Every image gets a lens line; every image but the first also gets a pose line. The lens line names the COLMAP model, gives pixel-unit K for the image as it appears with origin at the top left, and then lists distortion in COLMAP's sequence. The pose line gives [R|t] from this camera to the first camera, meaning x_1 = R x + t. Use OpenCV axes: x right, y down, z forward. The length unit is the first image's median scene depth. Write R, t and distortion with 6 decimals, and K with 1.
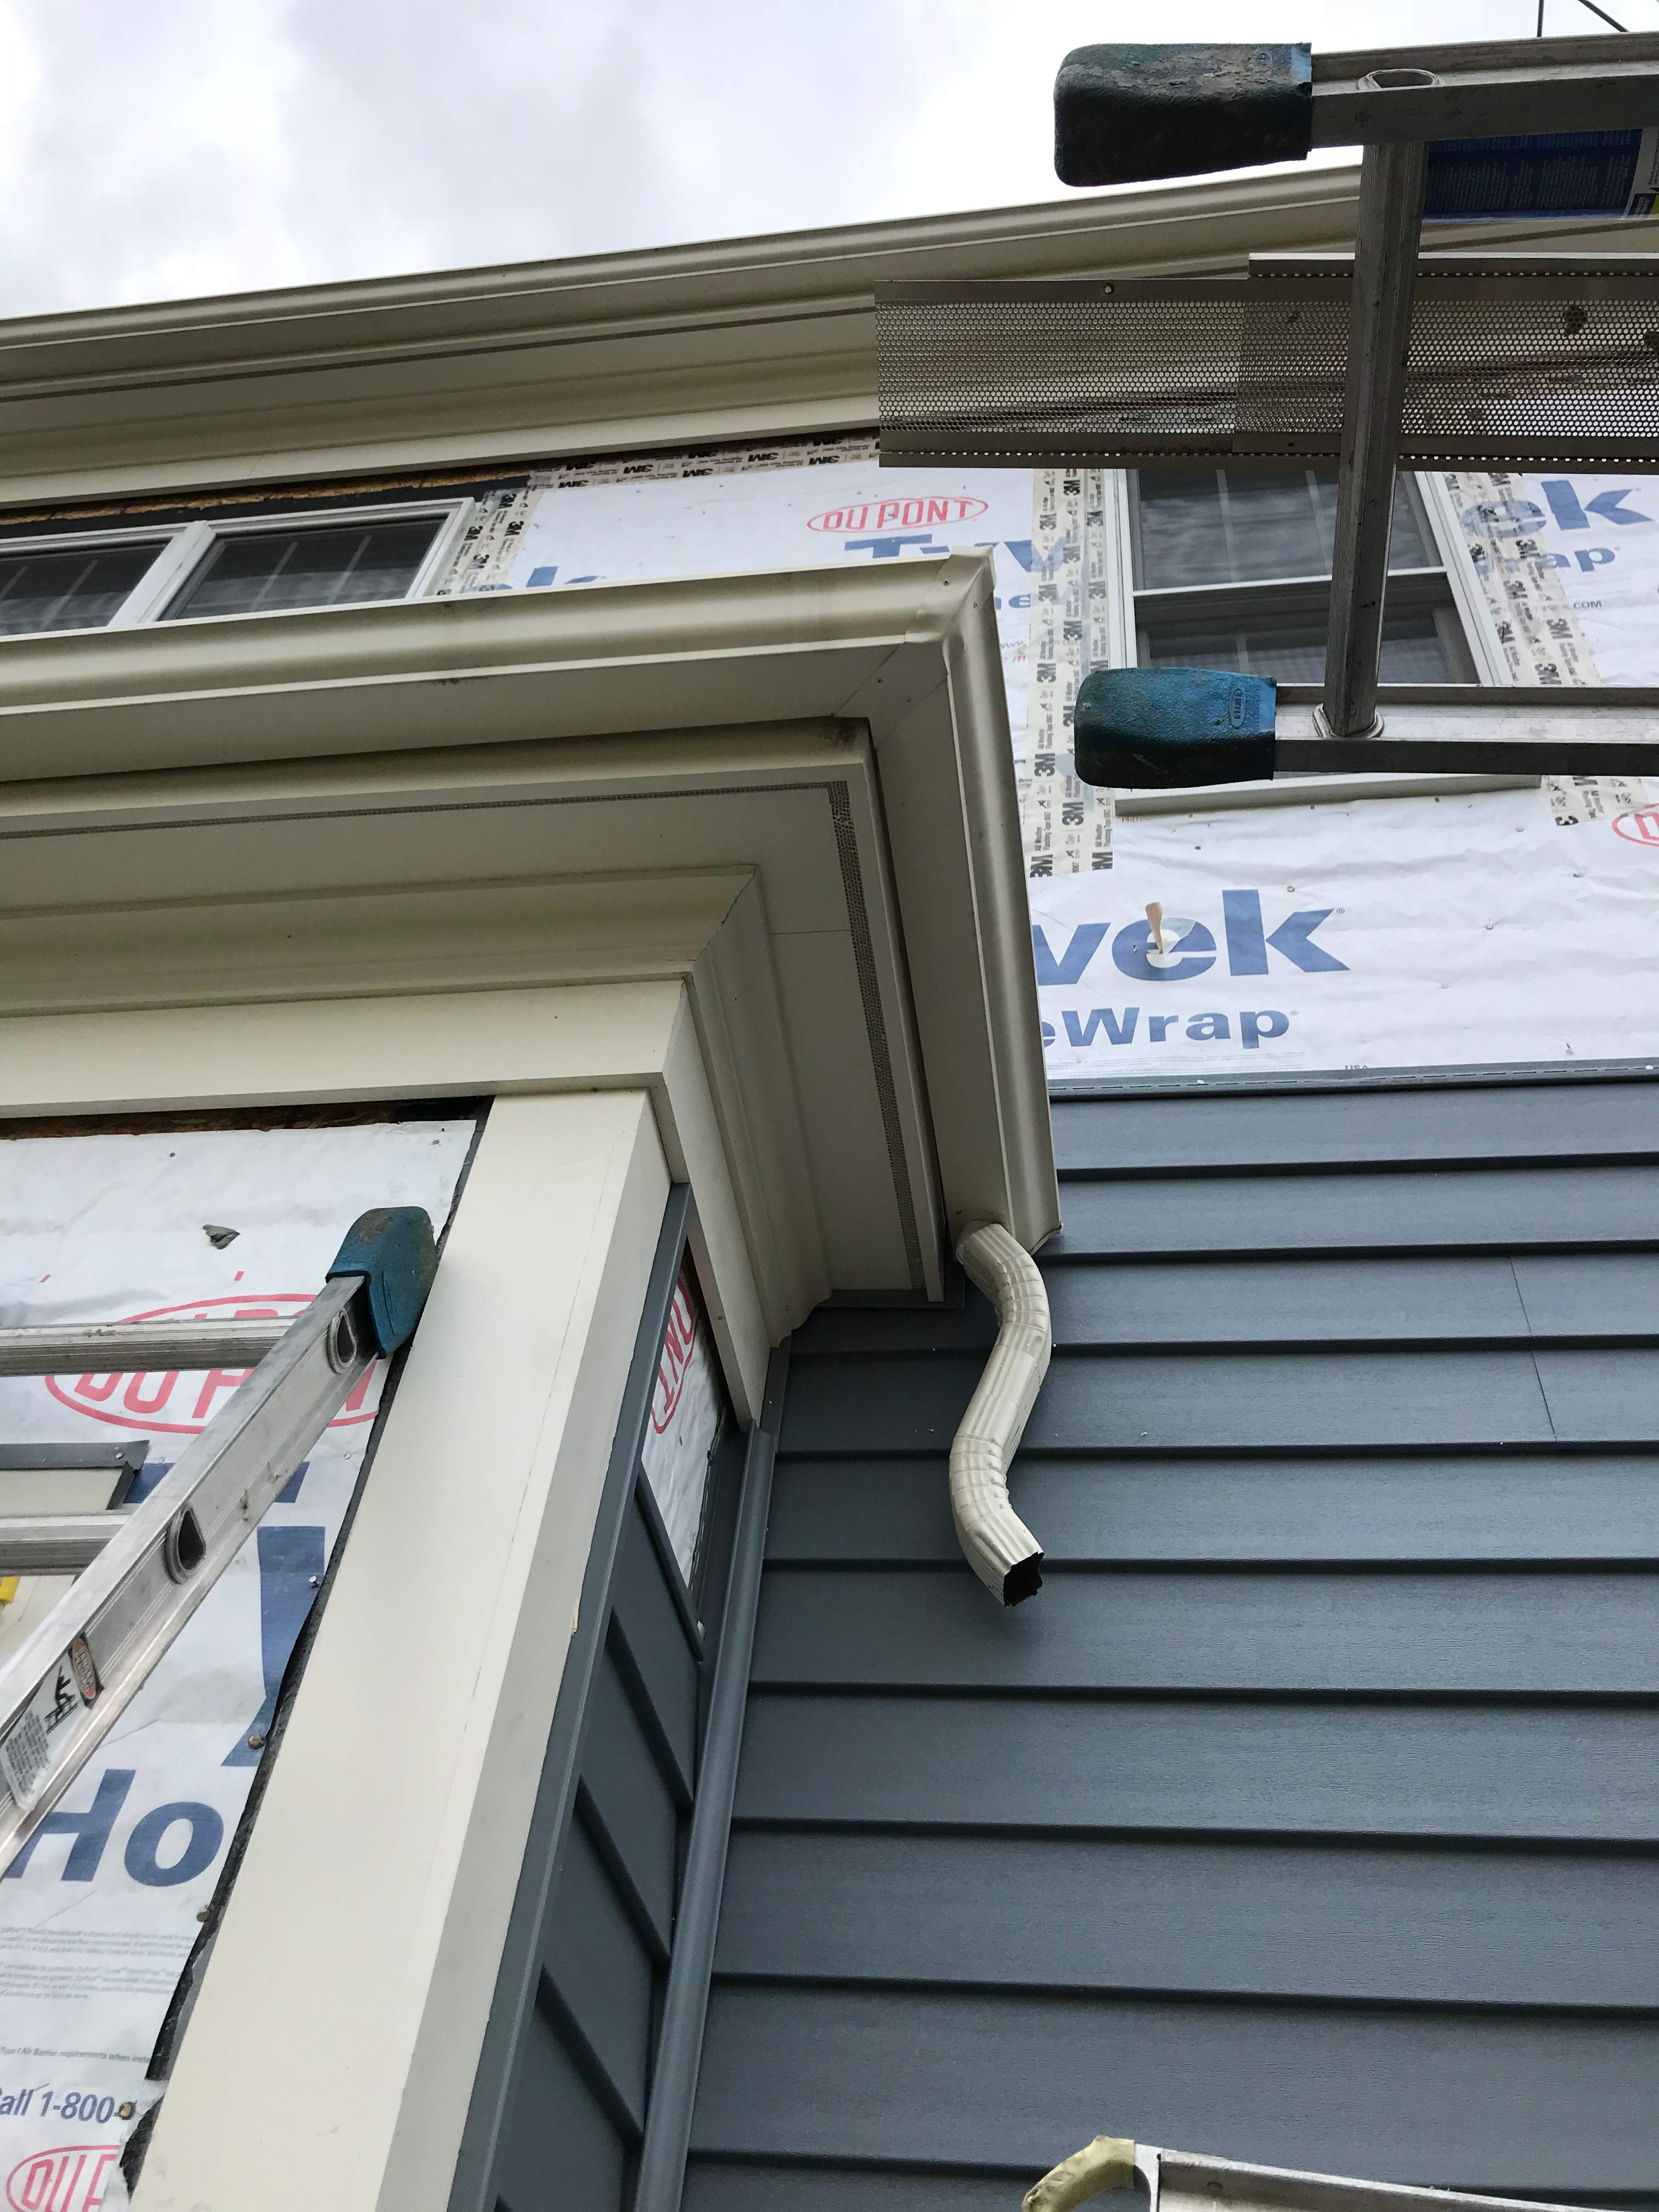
lens RADIAL K [[1799.1, 0, 835.4], [0, 1799.1, 1102.5], [0, 0, 1]] dist [0.013654, 0.013684]
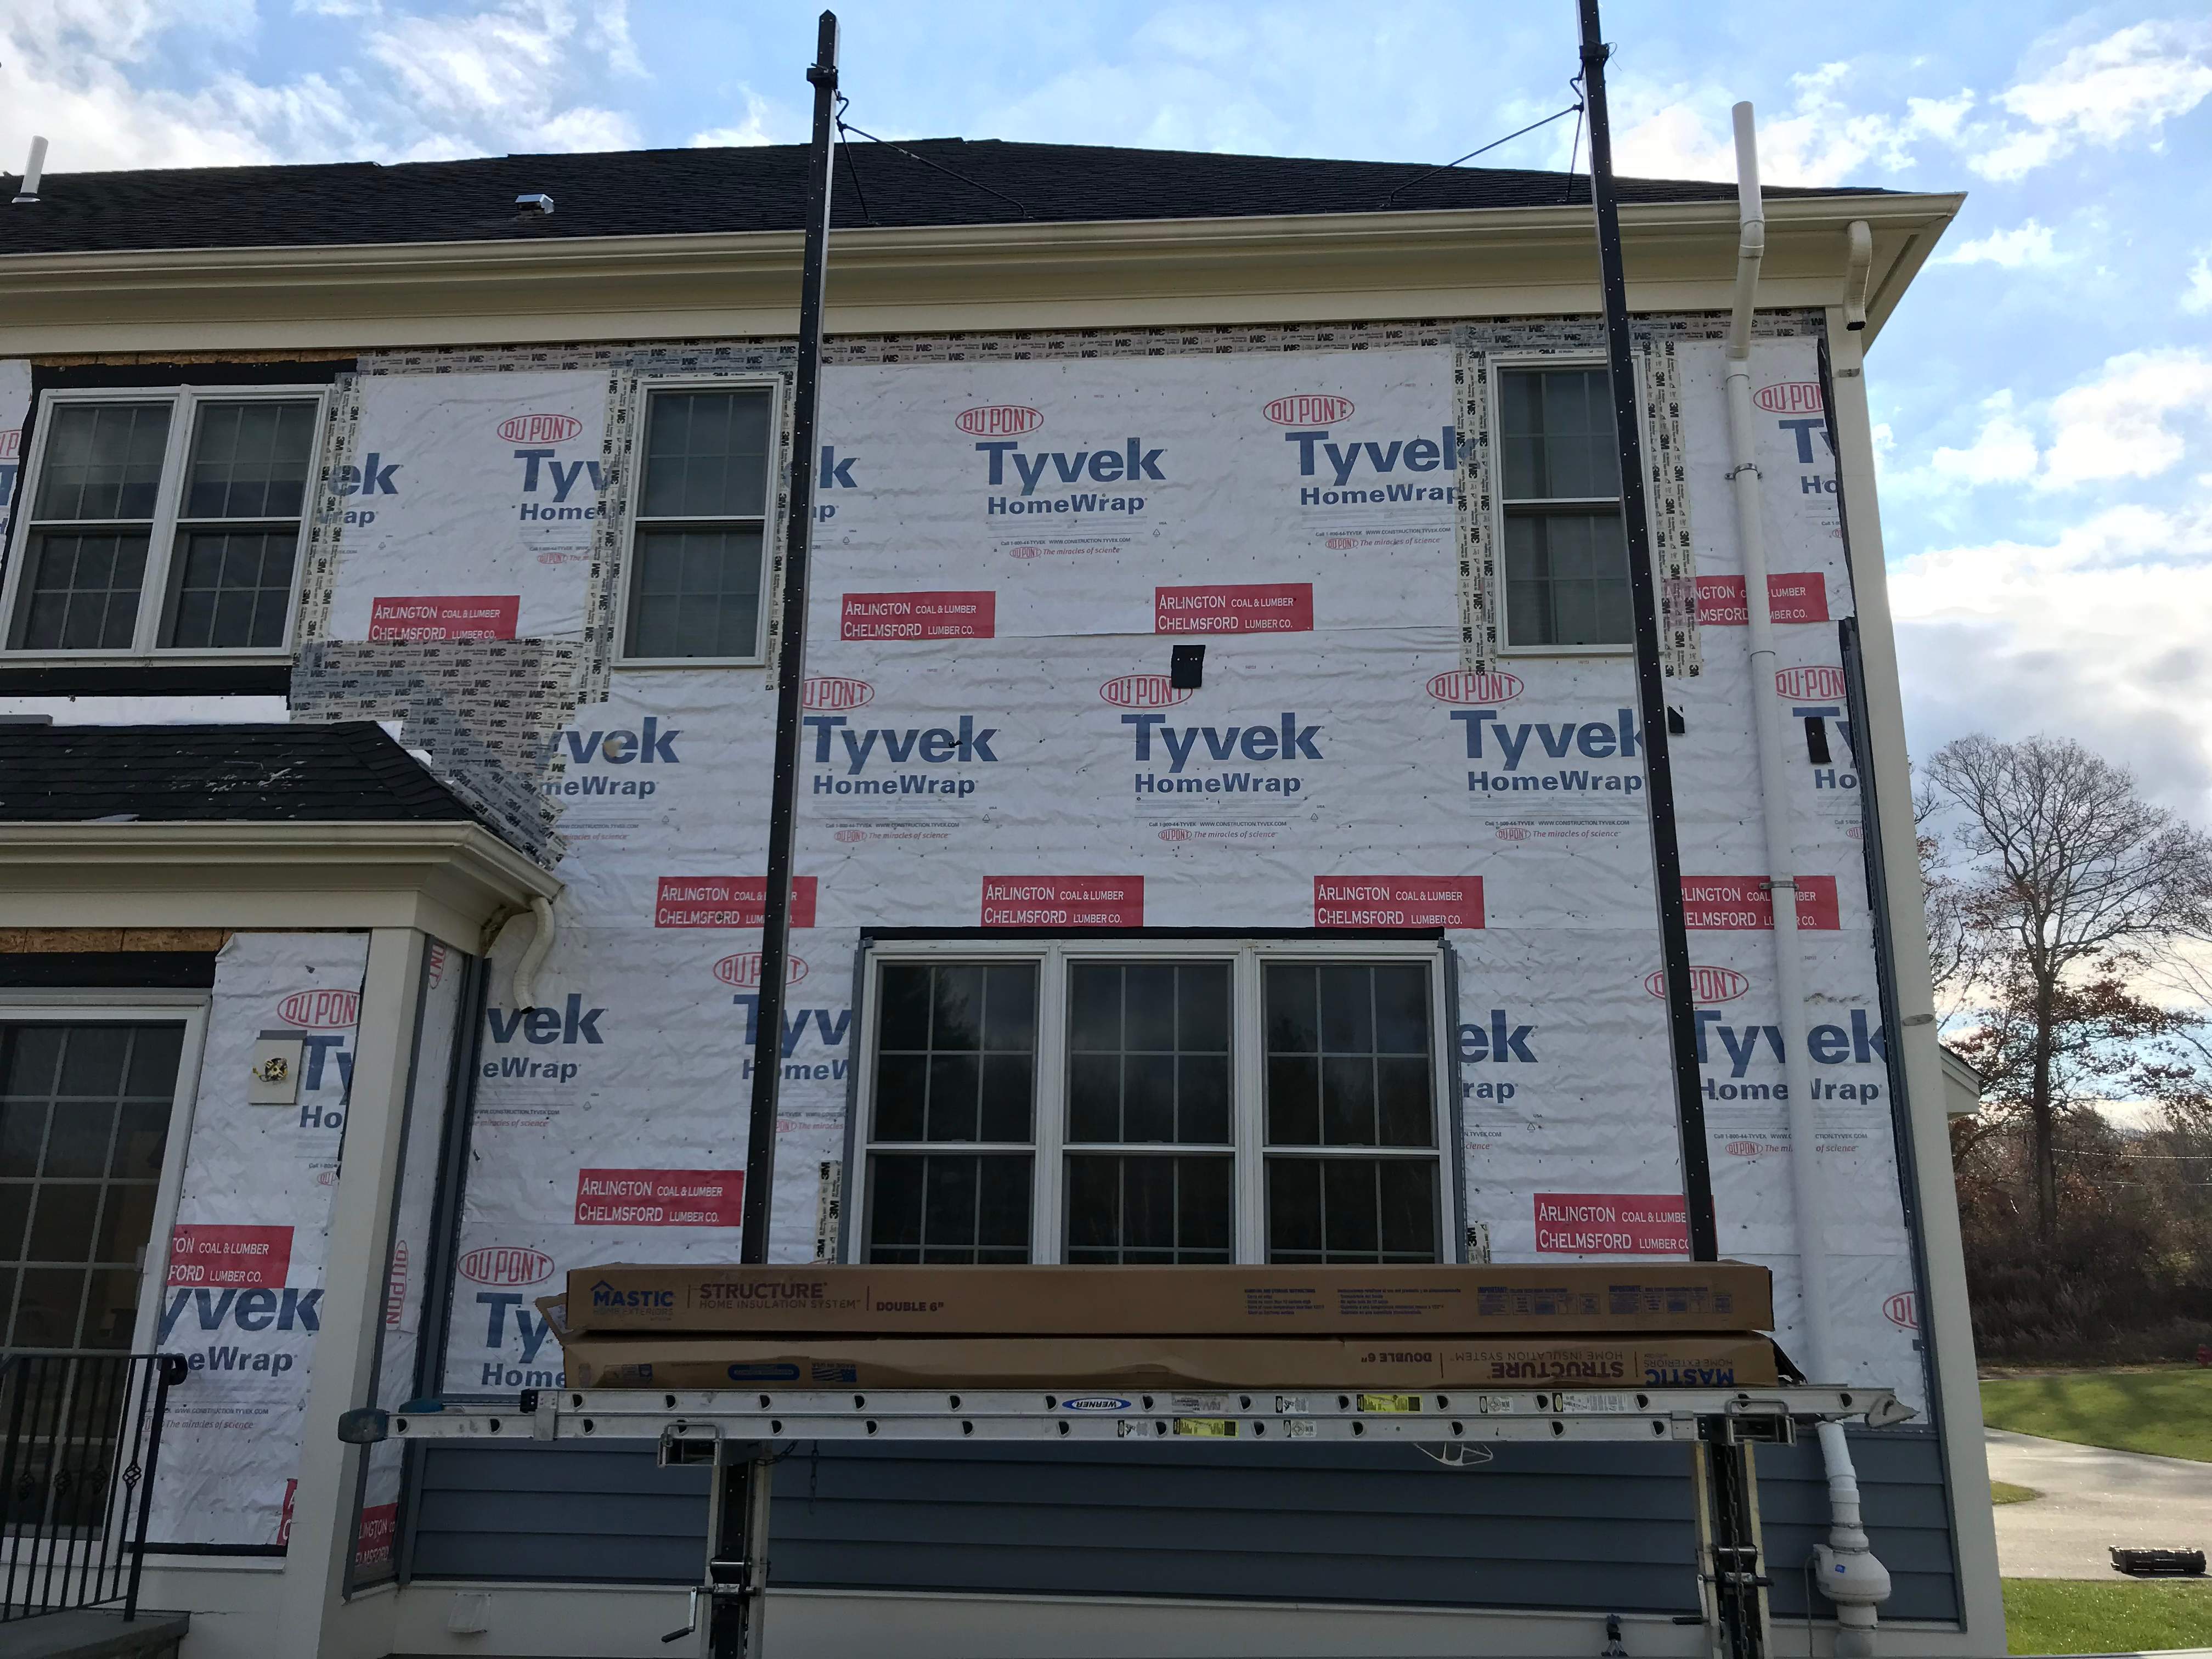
lens RADIAL K [[1771.4, 0, 1106.0], [0, 1771.4, 829.5], [0, 0, 1]] dist [0.009678, -0.008812]
pose [[0.995515, -0.052977, 0.078379, 0.712265], [0.004961, 0.856593, 0.515969, -1.397024], [-0.094473, -0.513266, 0.853014, -1.497634]]
